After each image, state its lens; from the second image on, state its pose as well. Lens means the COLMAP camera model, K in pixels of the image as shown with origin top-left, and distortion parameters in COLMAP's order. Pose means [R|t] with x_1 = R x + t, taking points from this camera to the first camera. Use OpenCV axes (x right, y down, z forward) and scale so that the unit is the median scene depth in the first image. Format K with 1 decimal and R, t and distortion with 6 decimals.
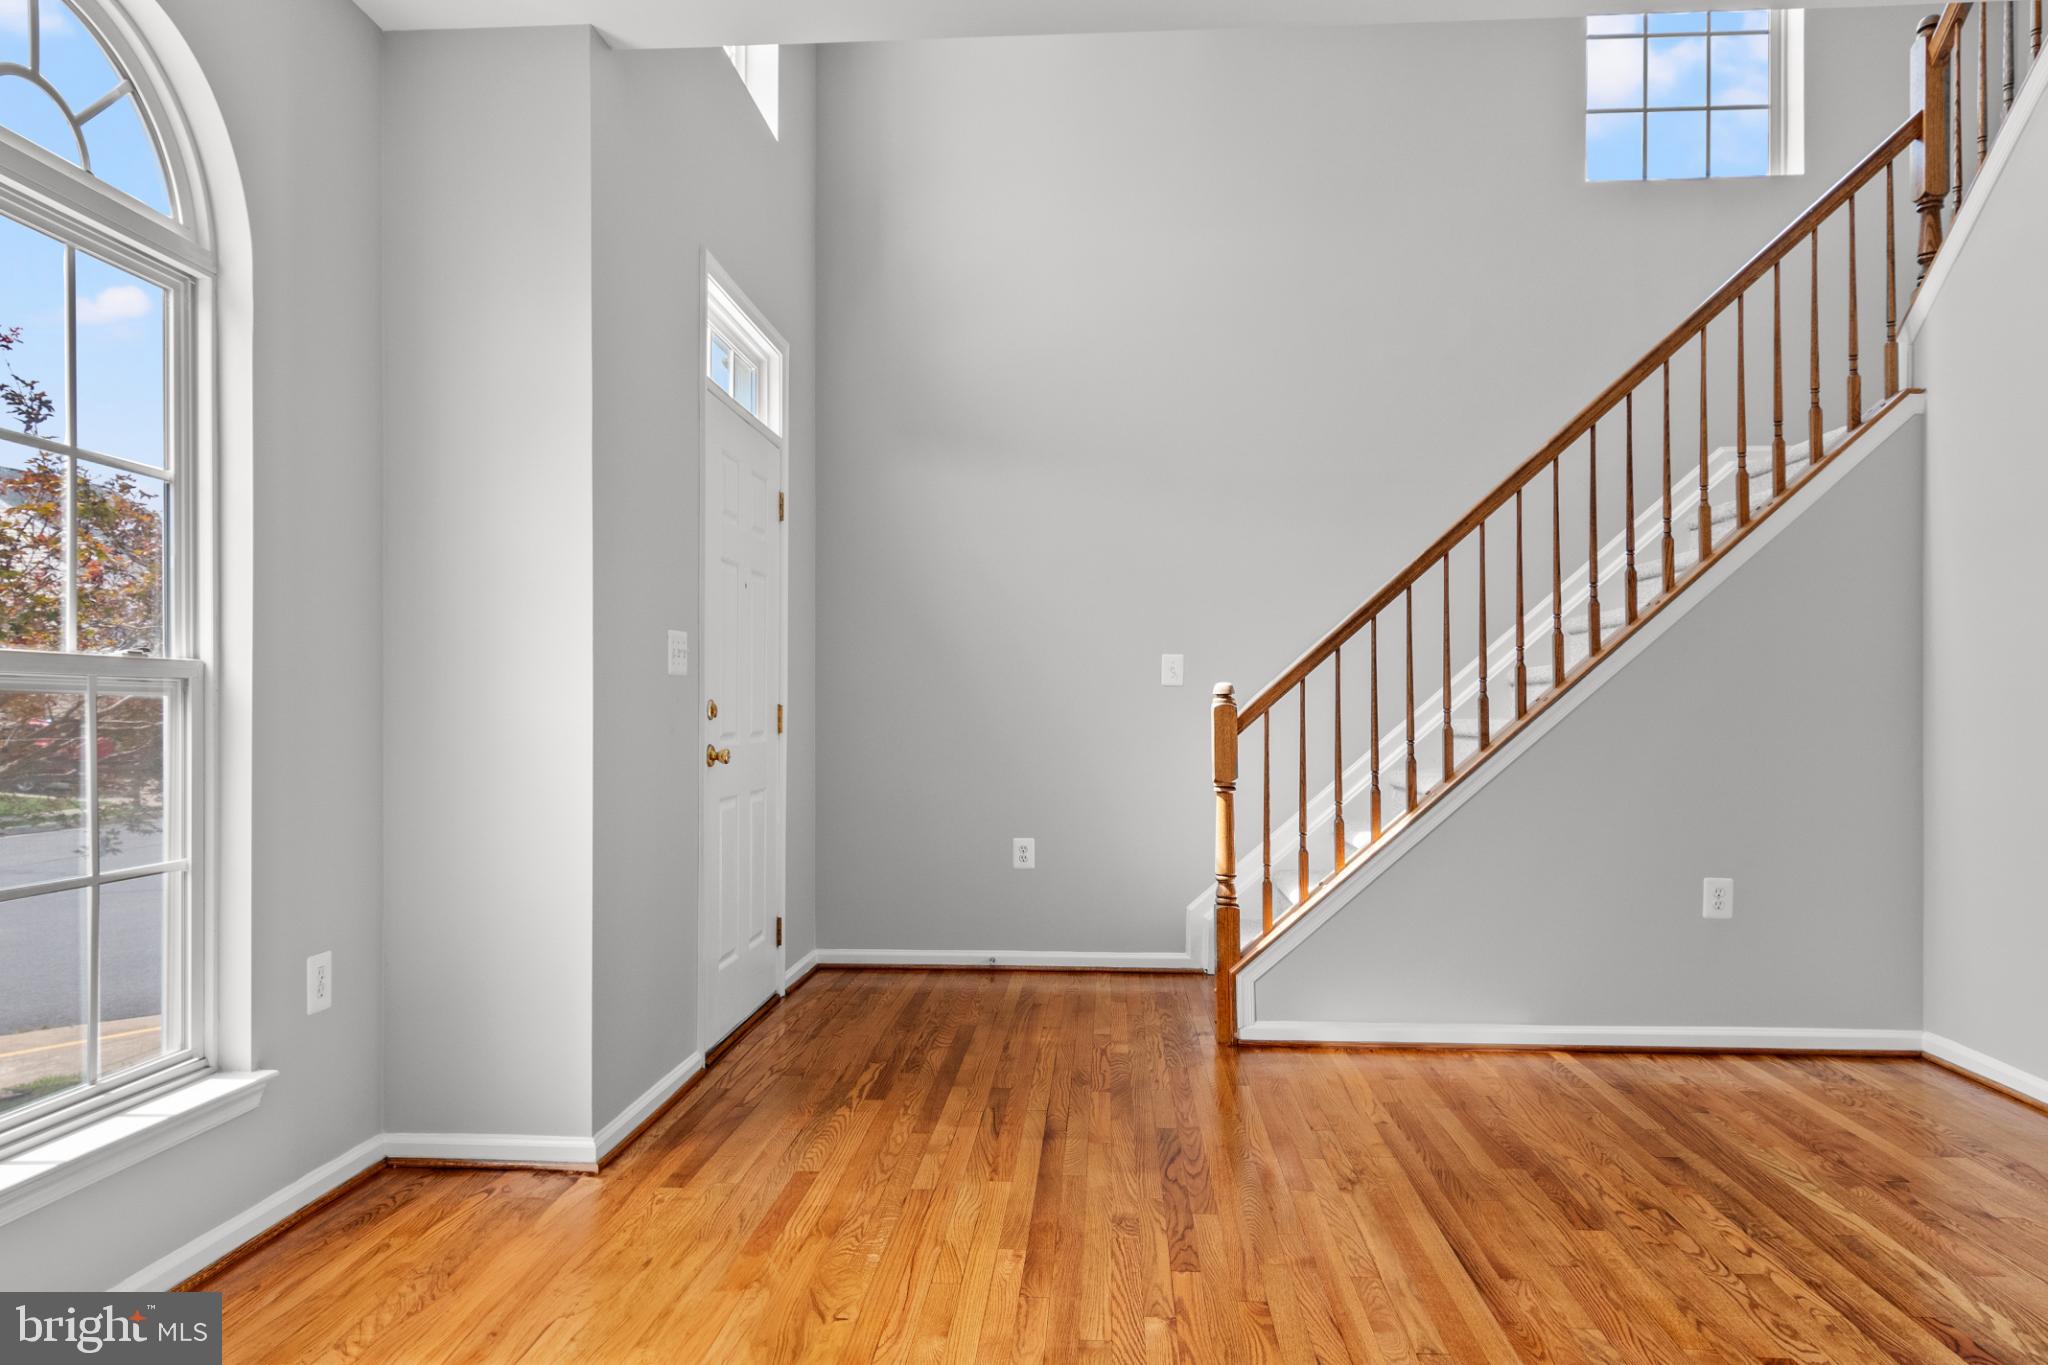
lens RADIAL K [[1284.2, 0, 1024.0], [0, 1284.2, 682.5], [0, 0, 1]] dist [0.002797, -0.001230]
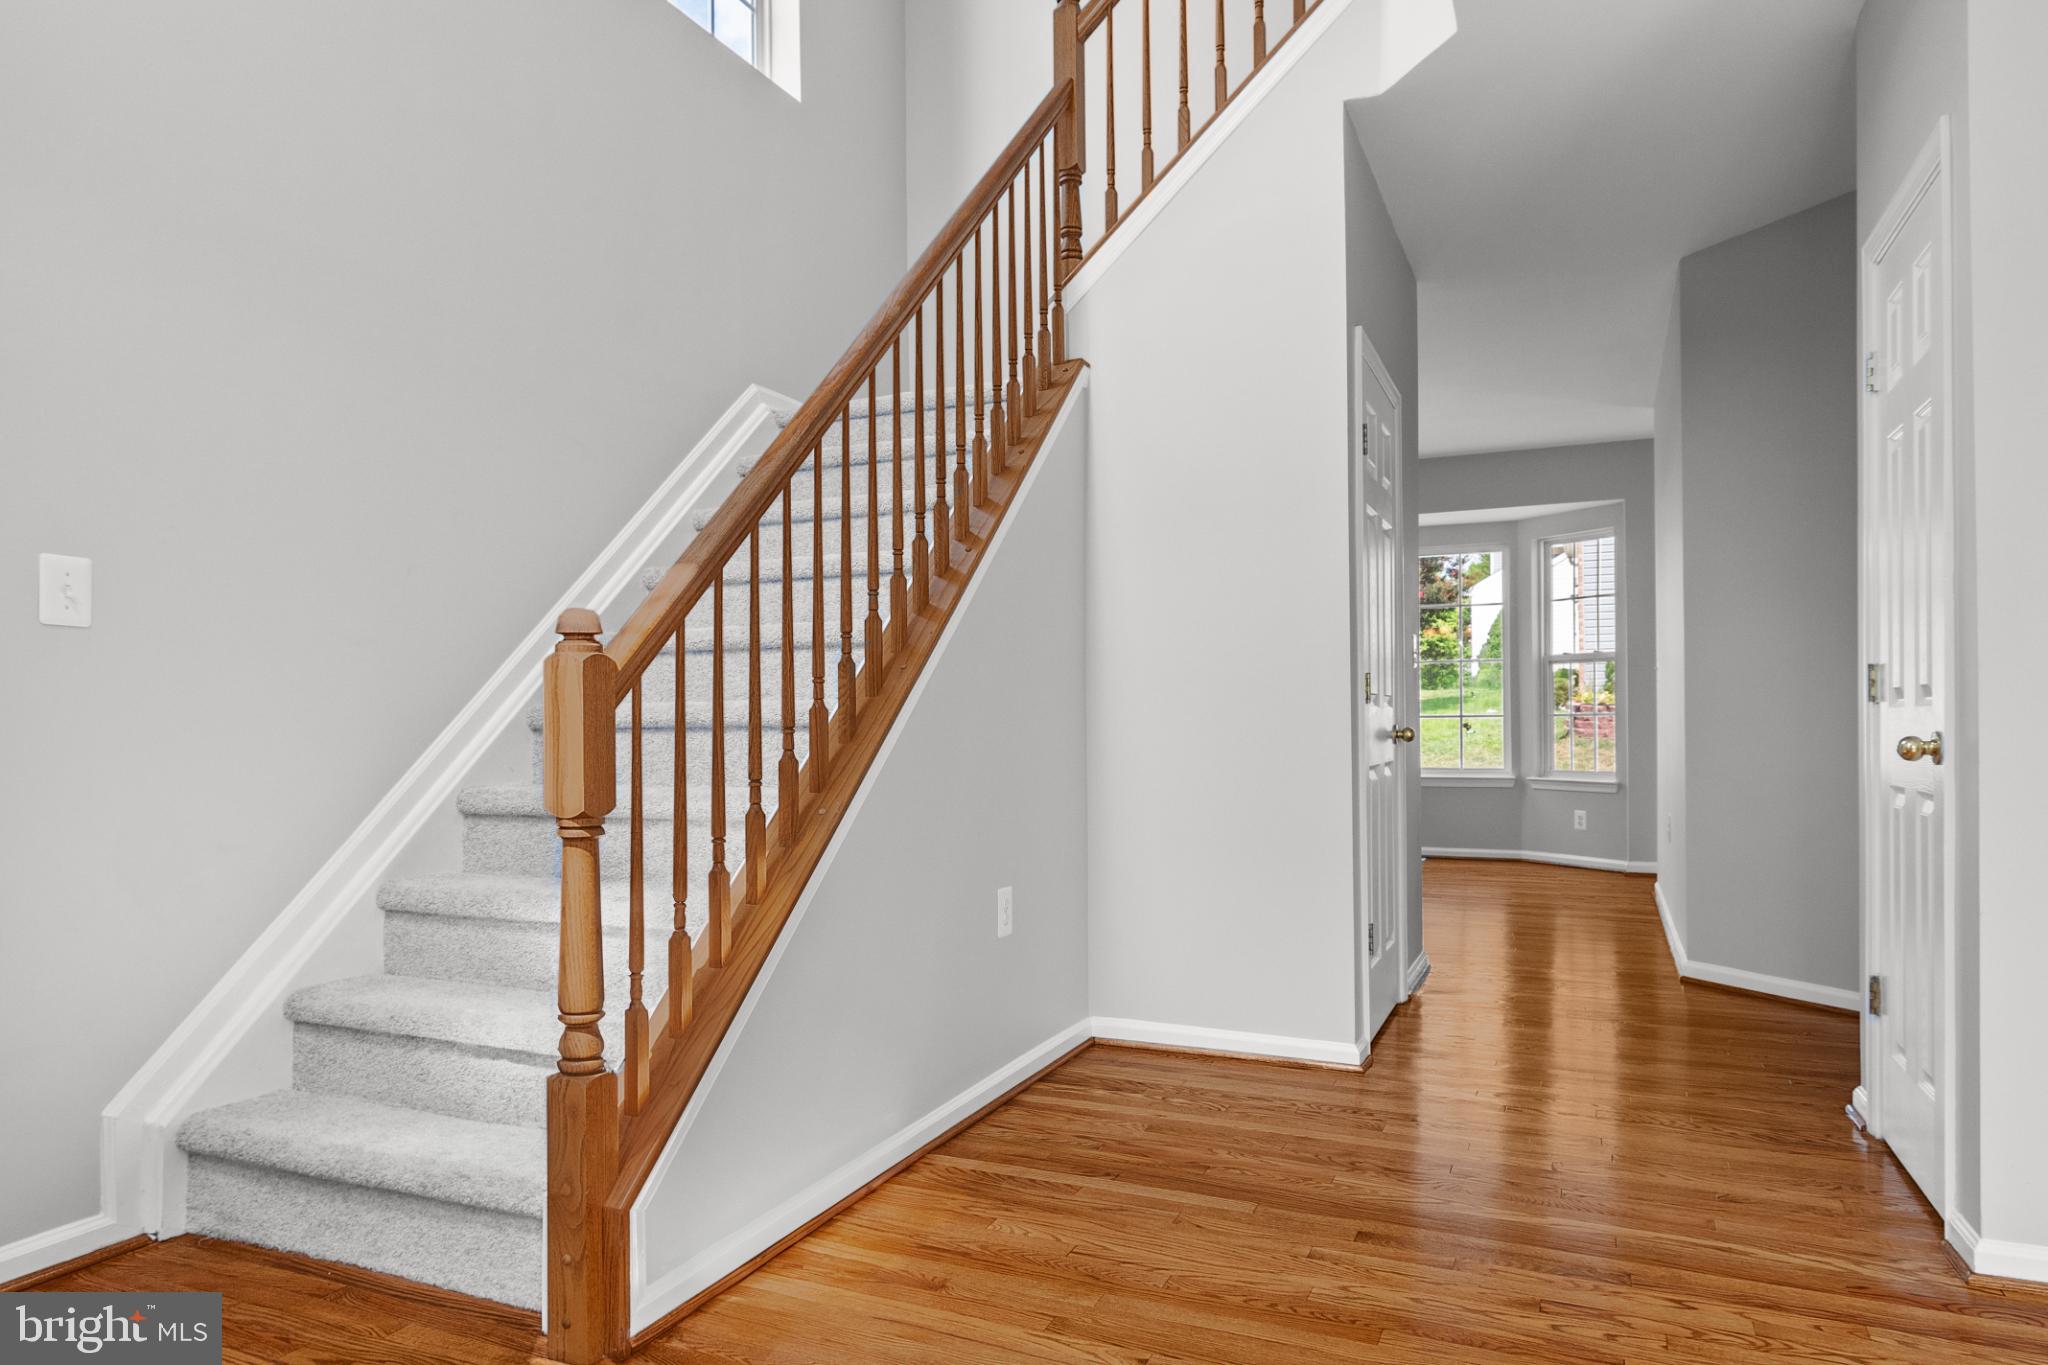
lens RADIAL K [[1284.2, 0, 1024.0], [0, 1284.2, 682.5], [0, 0, 1]] dist [0.002797, -0.001230]
pose [[0.346918, 0.024455, 0.937577, -0.296128], [-0.017304, 0.999657, -0.019671, 0.039736], [-0.937736, -0.009400, 0.347222, 0.824932]]
